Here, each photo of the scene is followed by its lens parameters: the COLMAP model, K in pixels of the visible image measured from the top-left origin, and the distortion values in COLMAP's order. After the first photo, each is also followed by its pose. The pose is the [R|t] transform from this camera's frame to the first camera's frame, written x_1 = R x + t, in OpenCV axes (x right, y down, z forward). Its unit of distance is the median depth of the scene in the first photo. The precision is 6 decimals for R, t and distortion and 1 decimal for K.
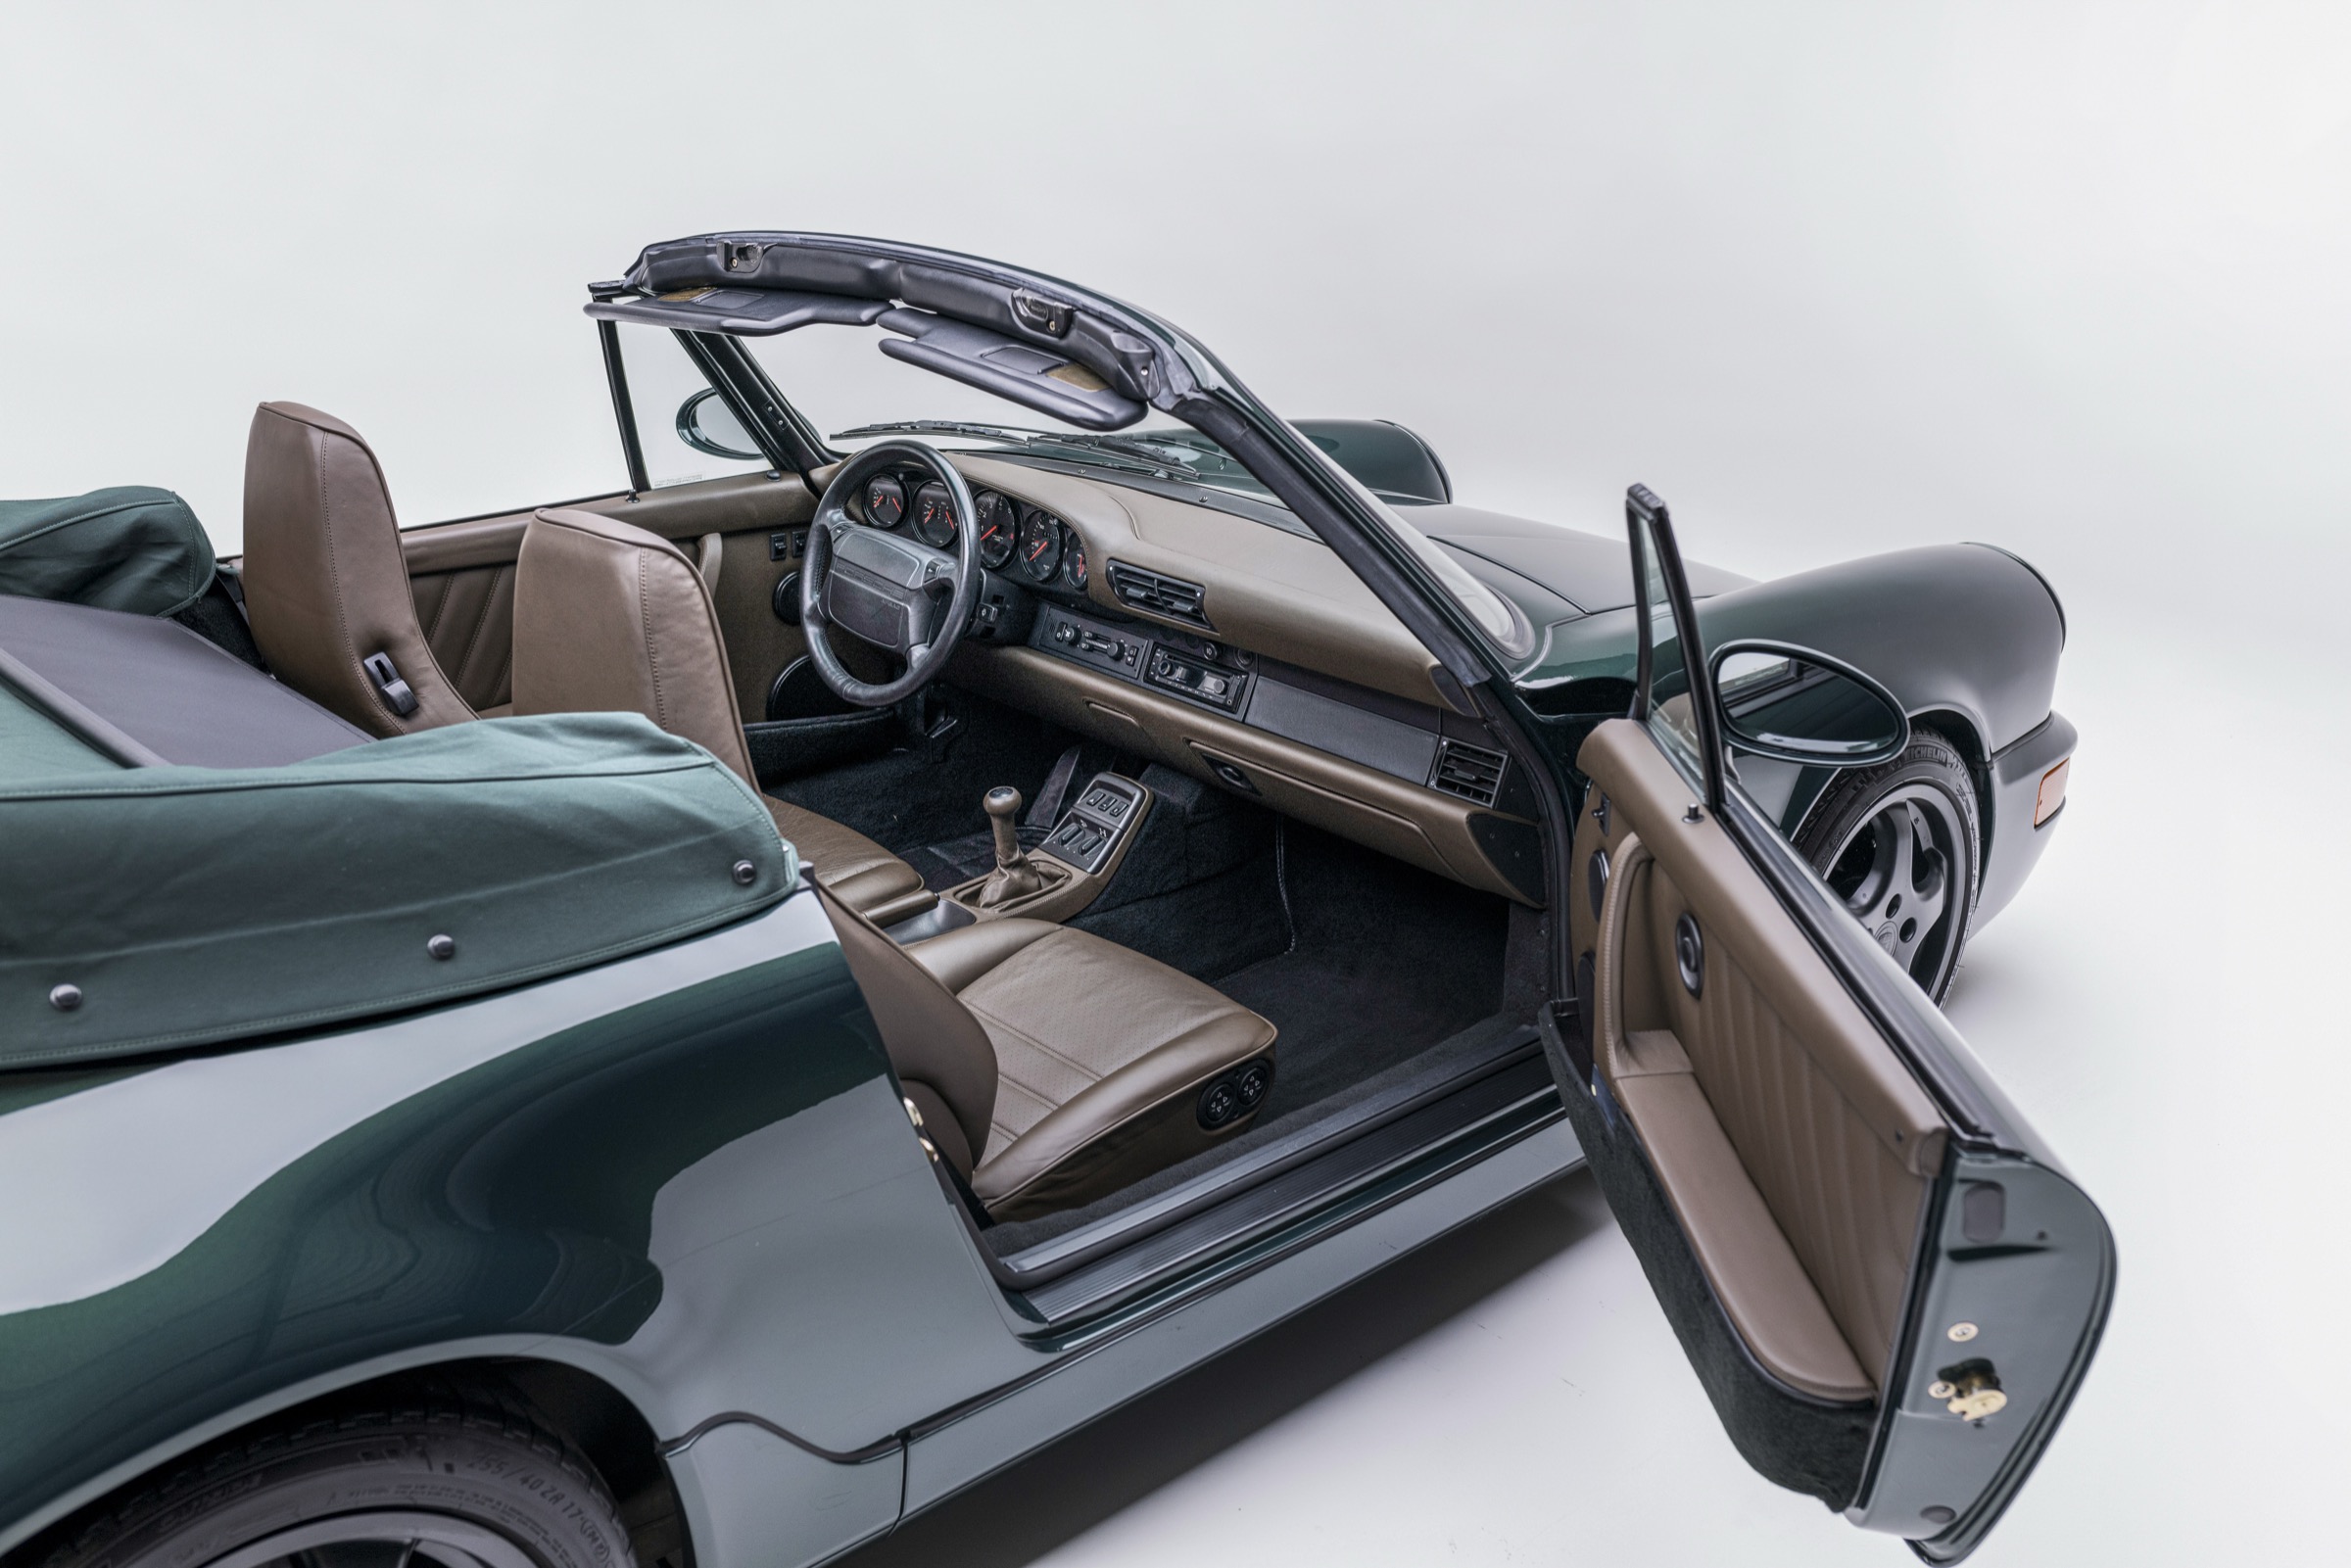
lens RADIAL K [[2311.1, 0, 1242.6], [0, 2311.1, 828.8], [0, 0, 1]] dist [0.025796, 0.000000]
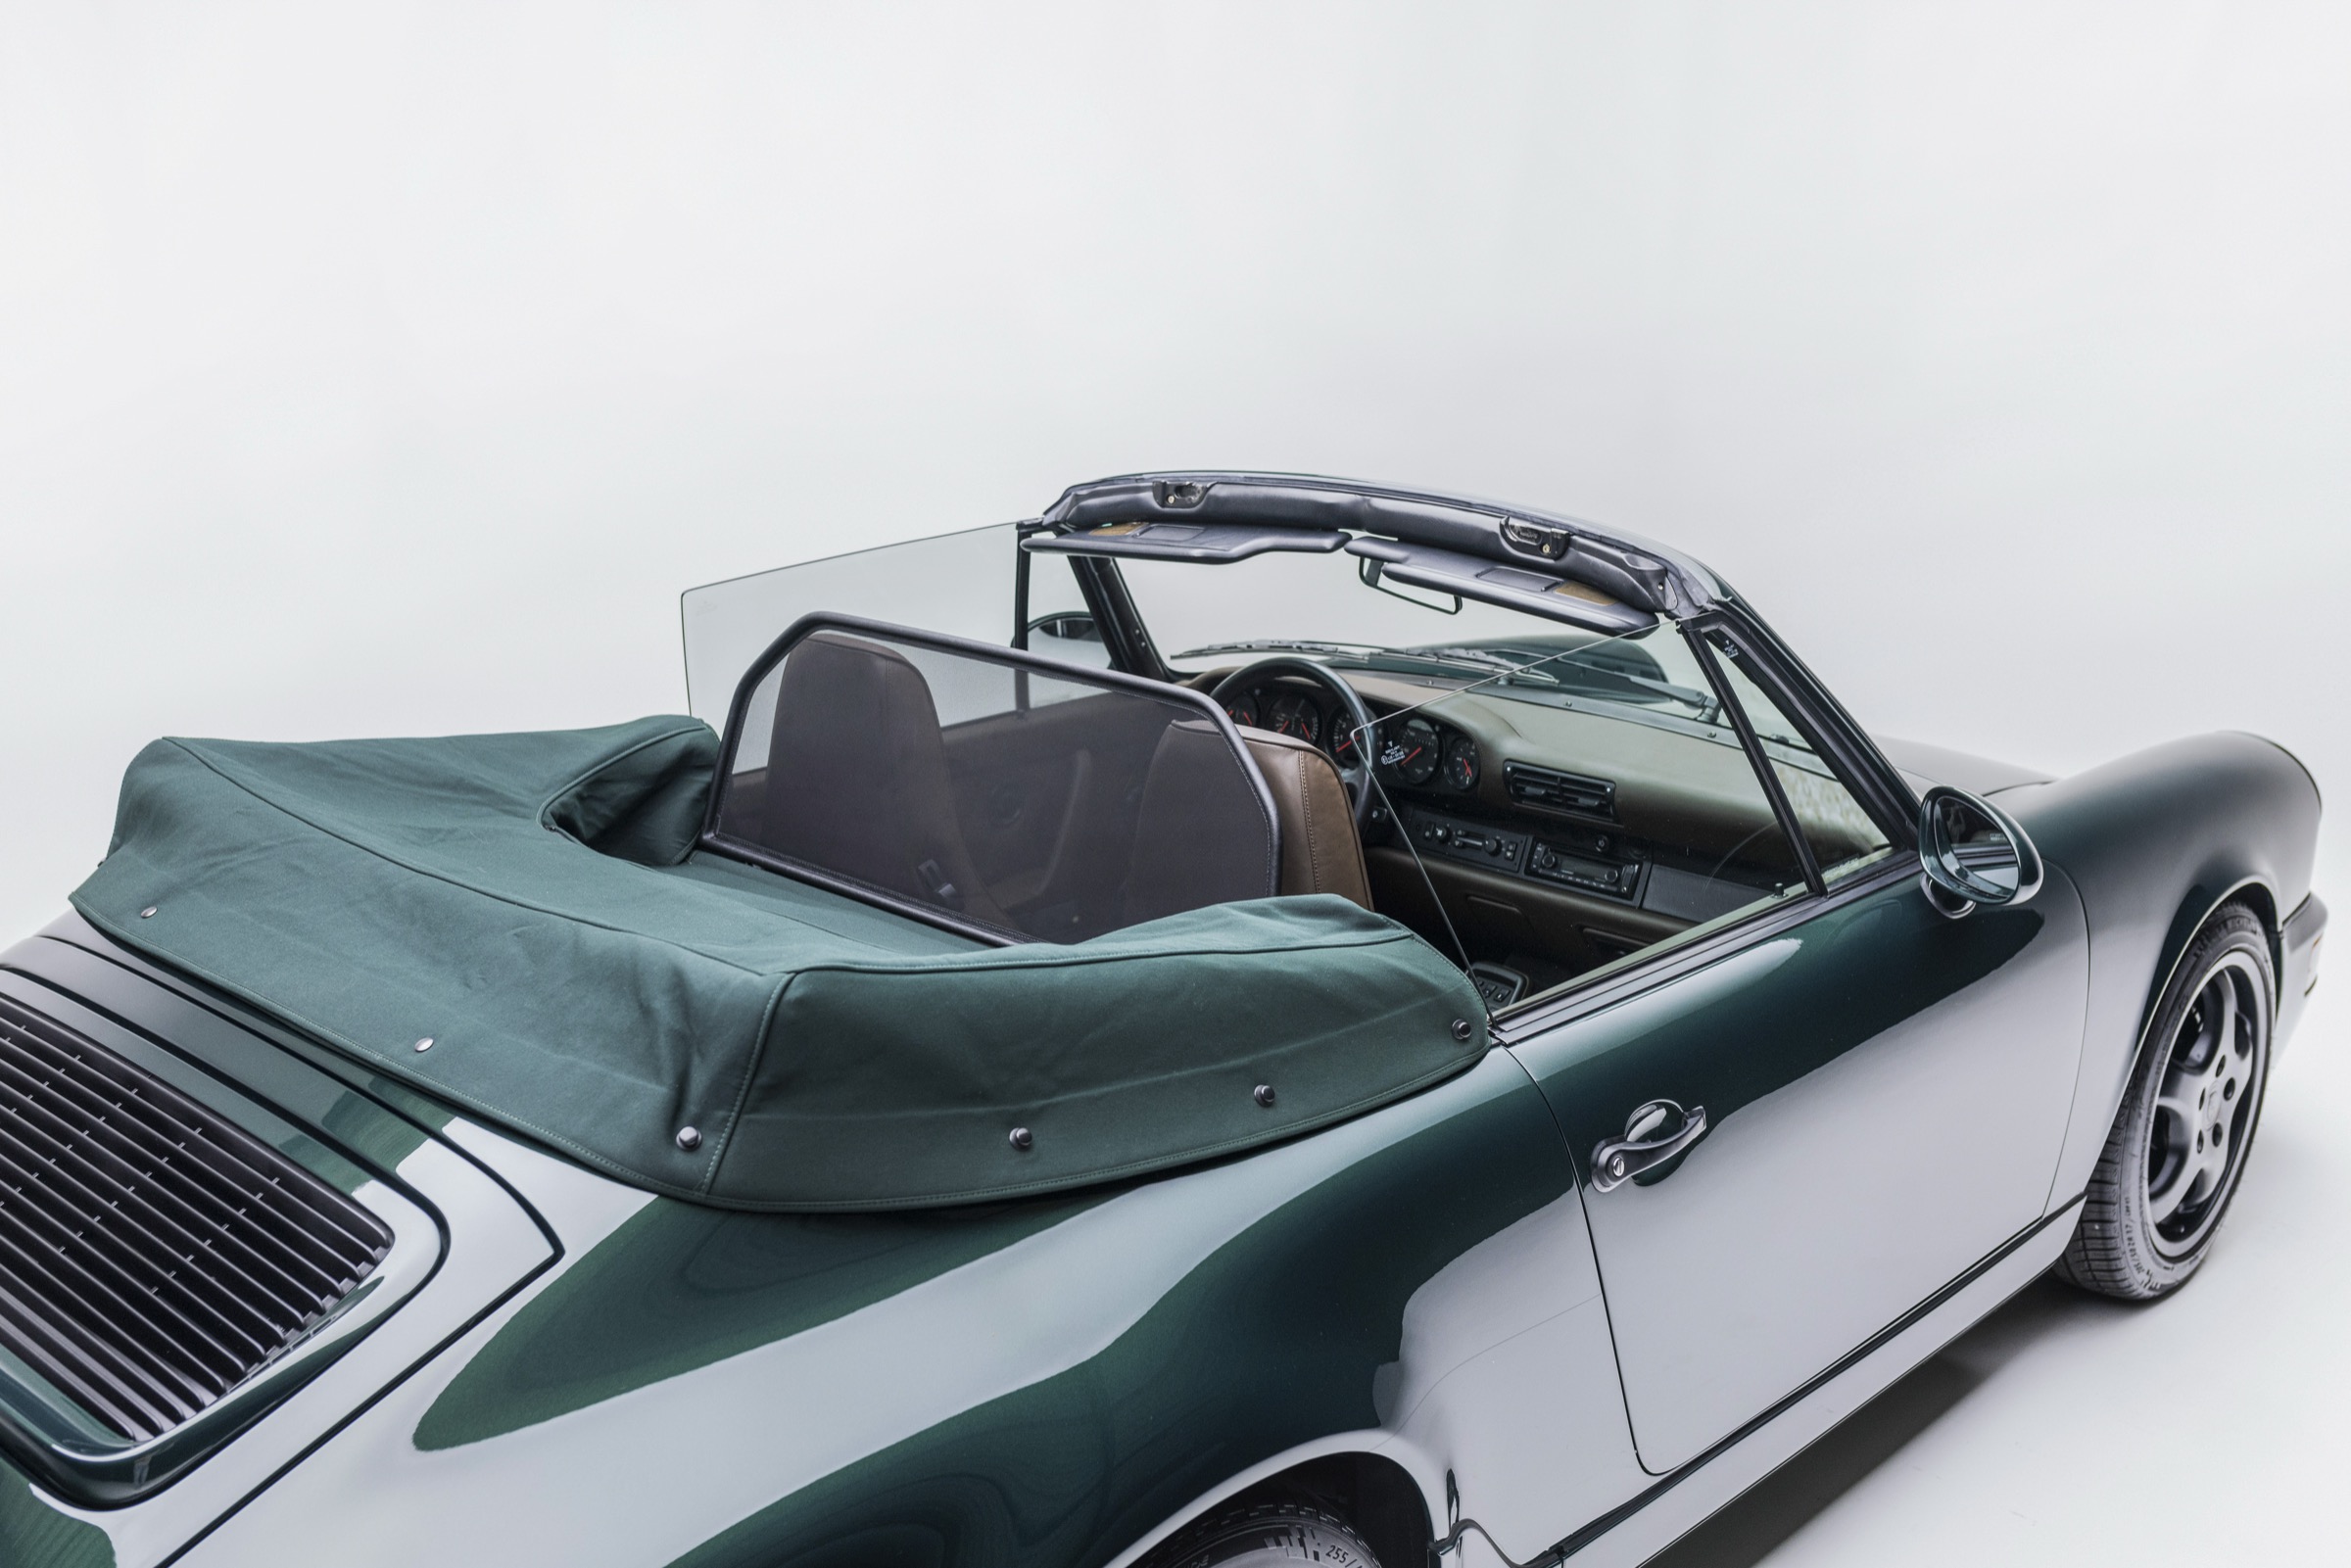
lens RADIAL K [[2439.7, 0, 1196.0], [0, 2439.7, 838.9], [0, 0, 1]] dist [0.044578, 0.000000]
pose [[0.998511, -0.027181, 0.047289, -0.298172], [0.031539, 0.995073, -0.093997, 0.025695], [-0.044501, 0.095348, 0.994449, -0.142751]]
